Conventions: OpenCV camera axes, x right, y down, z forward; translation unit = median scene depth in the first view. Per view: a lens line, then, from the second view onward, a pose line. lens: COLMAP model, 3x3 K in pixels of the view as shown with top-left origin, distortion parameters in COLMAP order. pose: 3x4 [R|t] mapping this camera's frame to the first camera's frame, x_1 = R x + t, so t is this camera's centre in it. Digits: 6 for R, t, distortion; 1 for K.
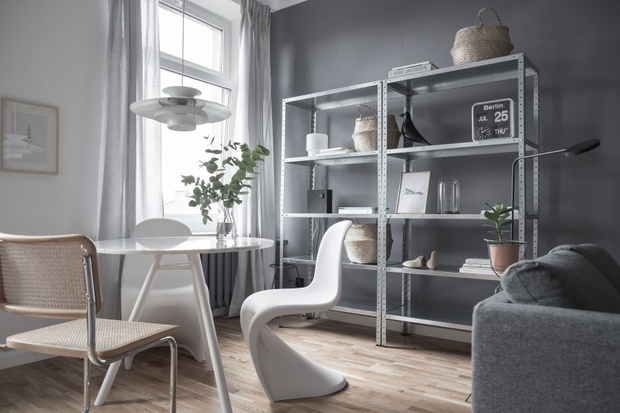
lens RADIAL K [[460.8, 0, 310.0], [0, 460.8, 206.5], [0, 0, 1]] dist [-0.017326, -0.001444]
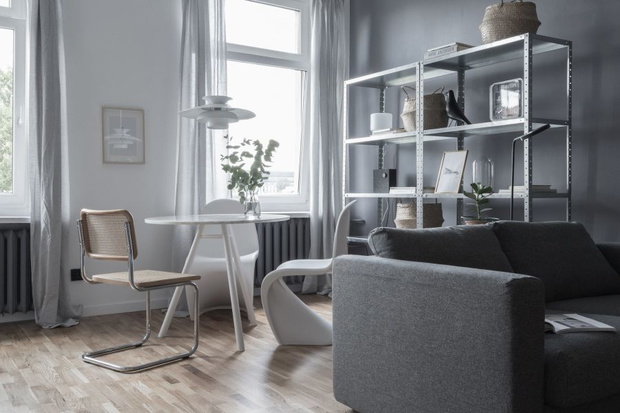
lens RADIAL K [[624.2, 0, 310.0], [0, 624.2, 206.5], [0, 0, 1]] dist [0.008438, 0.002322]
pose [[0.939001, -0.001587, -0.343910, 0.414942], [0.014951, 0.999232, 0.036211, -0.009105], [0.343588, -0.039144, 0.938304, -0.400592]]
